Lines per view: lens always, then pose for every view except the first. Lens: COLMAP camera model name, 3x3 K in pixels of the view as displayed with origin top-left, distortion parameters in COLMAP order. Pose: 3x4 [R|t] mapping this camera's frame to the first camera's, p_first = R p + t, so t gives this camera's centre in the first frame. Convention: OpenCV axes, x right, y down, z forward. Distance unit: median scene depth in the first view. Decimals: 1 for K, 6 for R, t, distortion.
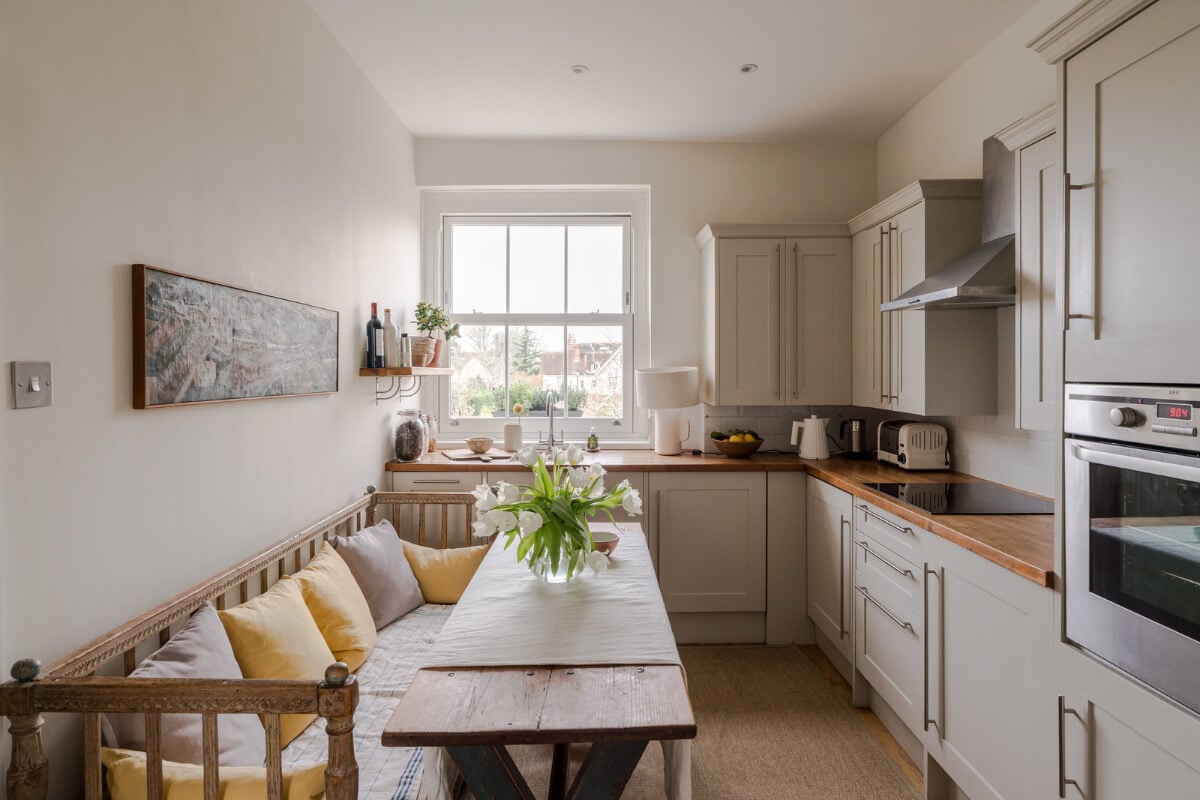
lens RADIAL K [[677.1, 0, 582.3], [0, 677.1, 374.7], [0, 0, 1]] dist [0.002022, 0.000134]
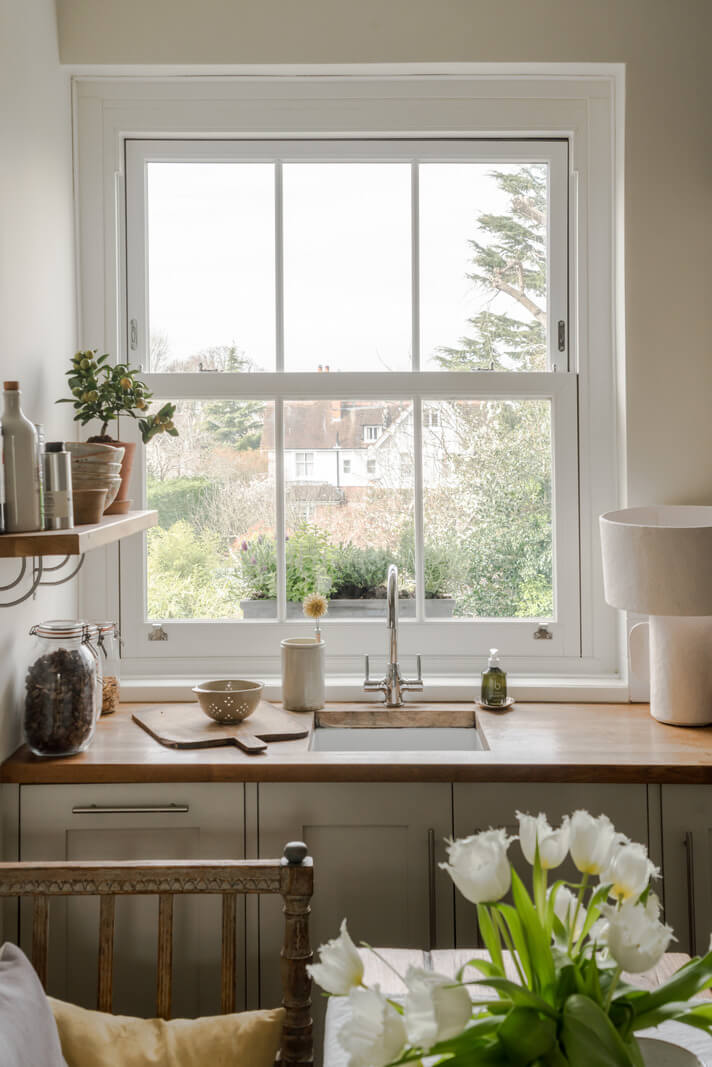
lens RADIAL K [[1334.3, 0, 356.9], [0, 1334.3, 449.6], [0, 0, 1]] dist [0.029334, 0.028141]
pose [[0.999917, -0.002680, 0.012563, -0.087938], [0.002637, 0.999991, 0.003417, -0.053480], [-0.012572, -0.003383, 0.999915, 0.202139]]
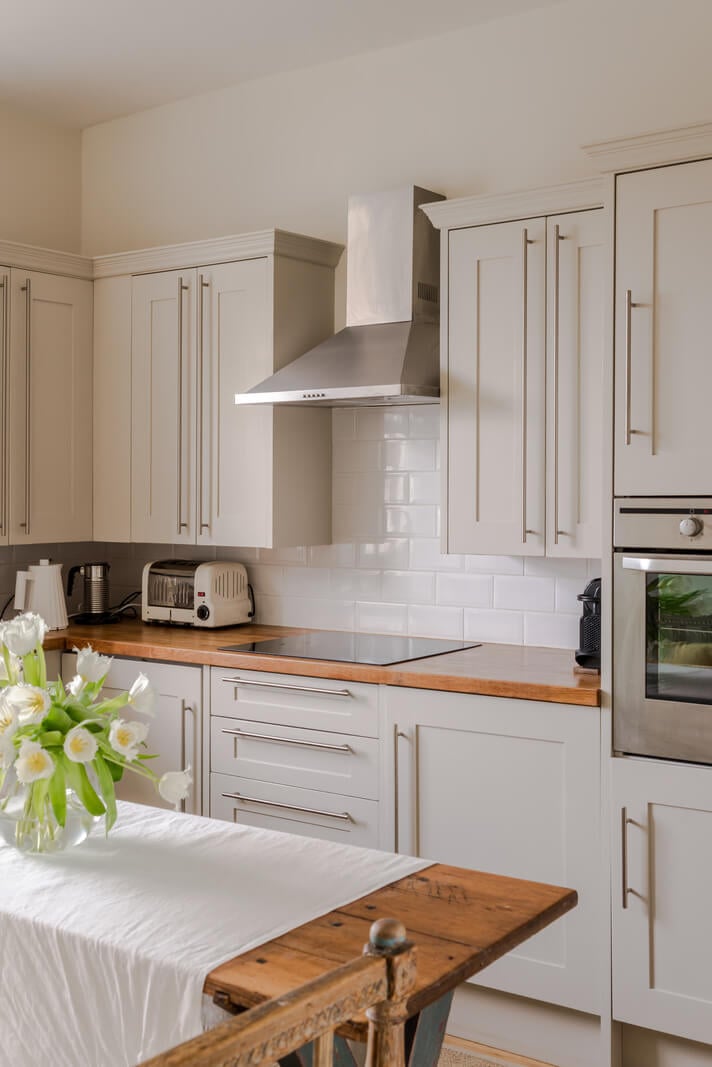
lens RADIAL K [[1269.7, 0, 355.0], [0, 1269.7, 503.9], [0, 0, 1]] dist [0.017549, 0.005958]
pose [[0.573691, -0.004139, 0.819061, -0.460025], [0.003252, 0.999991, 0.002775, 0.006871], [-0.819065, 0.001071, 0.573699, 0.105272]]
